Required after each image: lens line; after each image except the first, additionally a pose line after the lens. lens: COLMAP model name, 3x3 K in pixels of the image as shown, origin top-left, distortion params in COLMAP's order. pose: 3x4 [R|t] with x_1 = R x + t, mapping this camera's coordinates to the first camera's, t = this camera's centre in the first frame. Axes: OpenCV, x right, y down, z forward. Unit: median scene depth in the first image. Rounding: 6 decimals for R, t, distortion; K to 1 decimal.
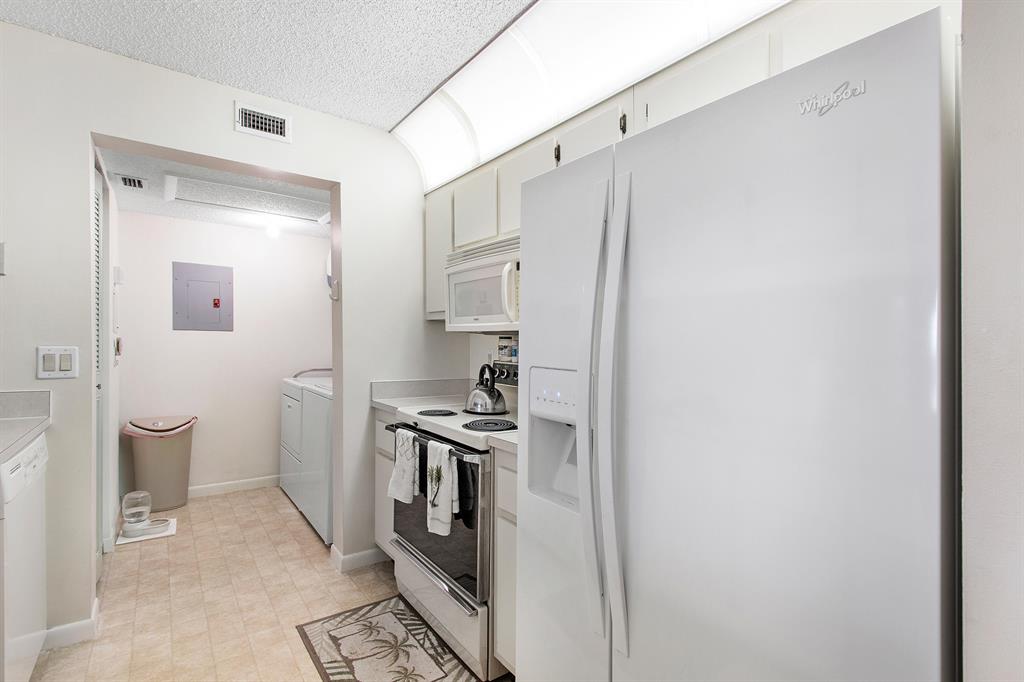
lens RADIAL K [[483.7, 0, 519.1], [0, 483.7, 351.3], [0, 0, 1]] dist [0.006639, -0.001916]
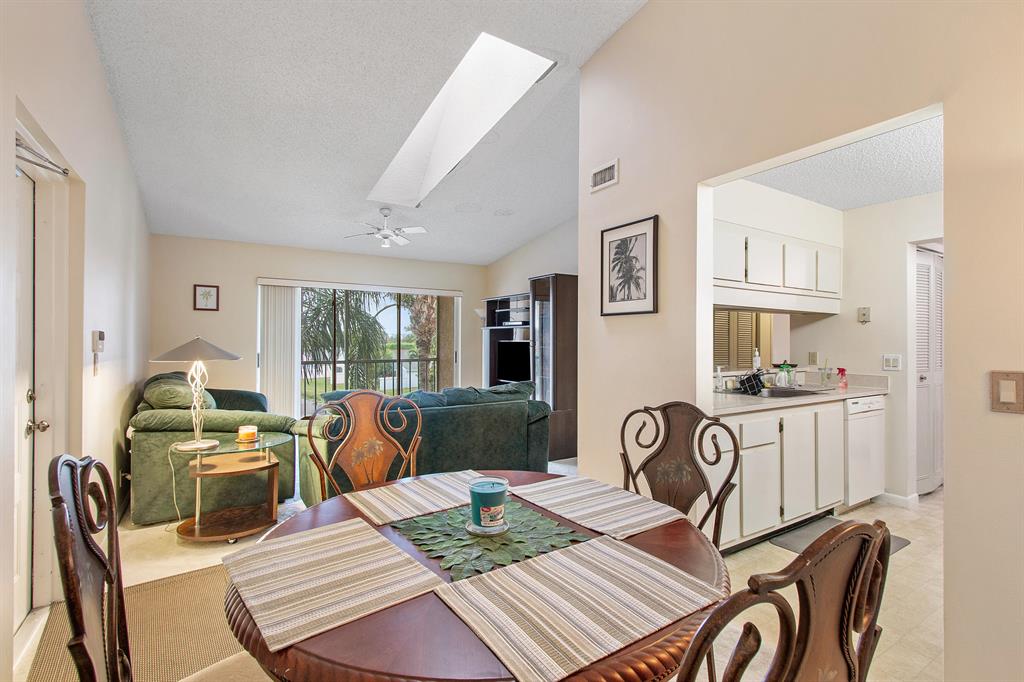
lens RADIAL K [[483.7, 0, 514.5], [0, 483.7, 339.6], [0, 0, 1]] dist [0.006639, -0.001916]
pose [[-0.078488, -0.023689, -0.996634, 0.804526], [-0.023613, 0.999481, -0.021897, 0.005778], [0.996635, 0.021815, -0.079007, -0.278611]]
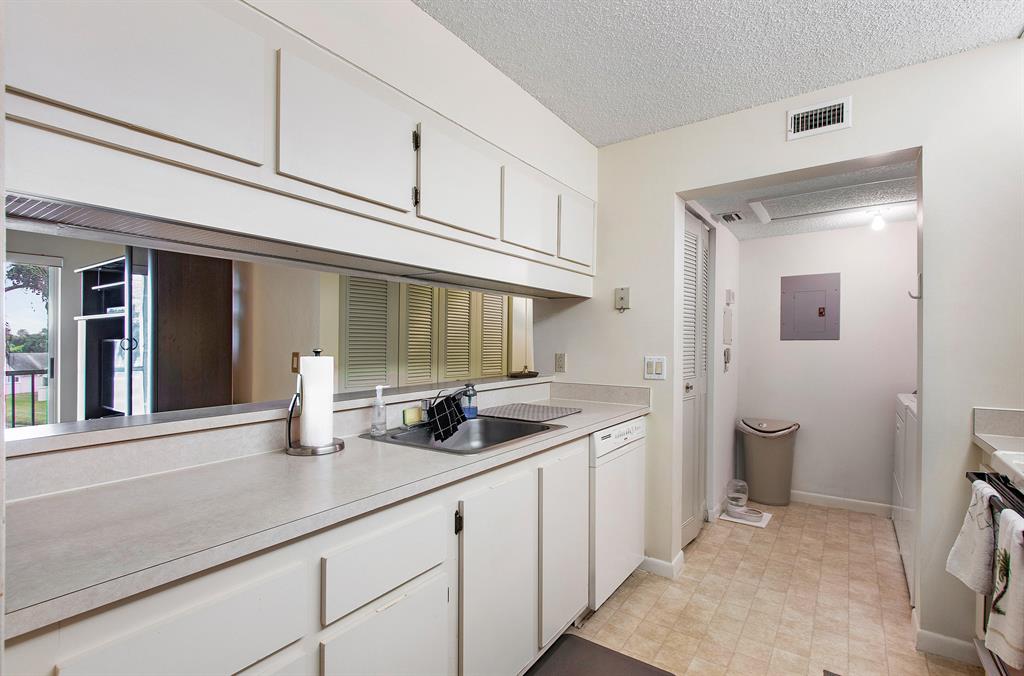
lens RADIAL K [[483.7, 0, 512.9], [0, 483.7, 357.4], [0, 0, 1]] dist [0.006639, -0.001916]
pose [[0.300343, 0.010122, -0.953778, 0.163946], [-0.011116, 0.999913, 0.007111, -0.008047], [0.953767, 0.008467, 0.300429, 0.133596]]
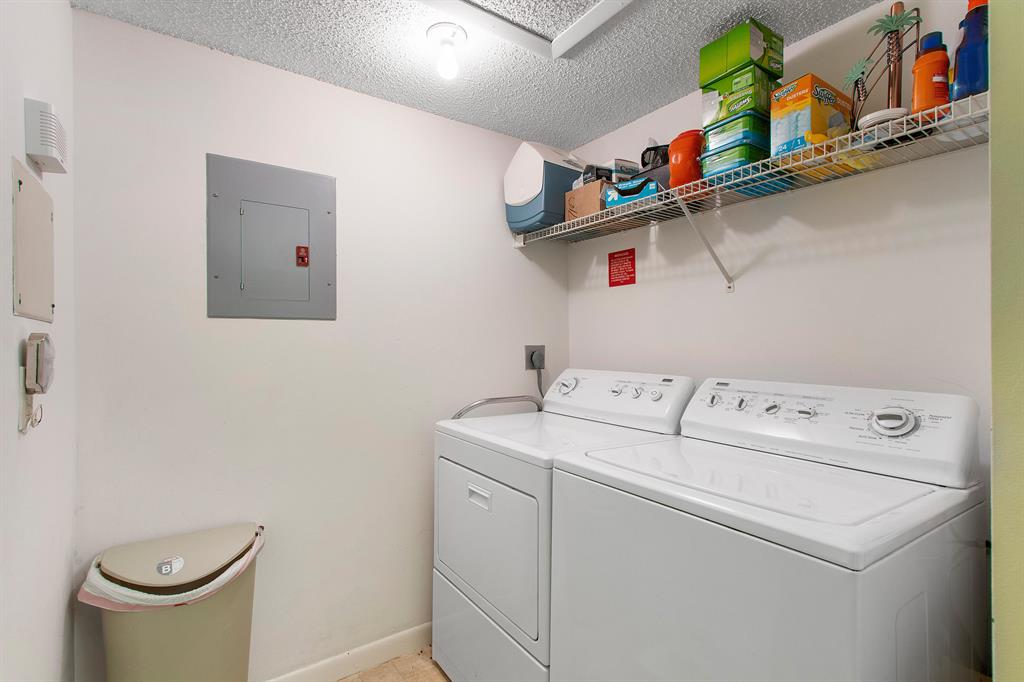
lens RADIAL K [[483.7, 0, 506.1], [0, 483.7, 342.6], [0, 0, 1]] dist [0.006639, -0.001916]
pose [[0.997650, -0.018708, -0.065917, -0.525529], [0.017378, 0.999635, -0.020695, -0.010832], [0.066280, 0.019500, 0.997611, 0.733258]]
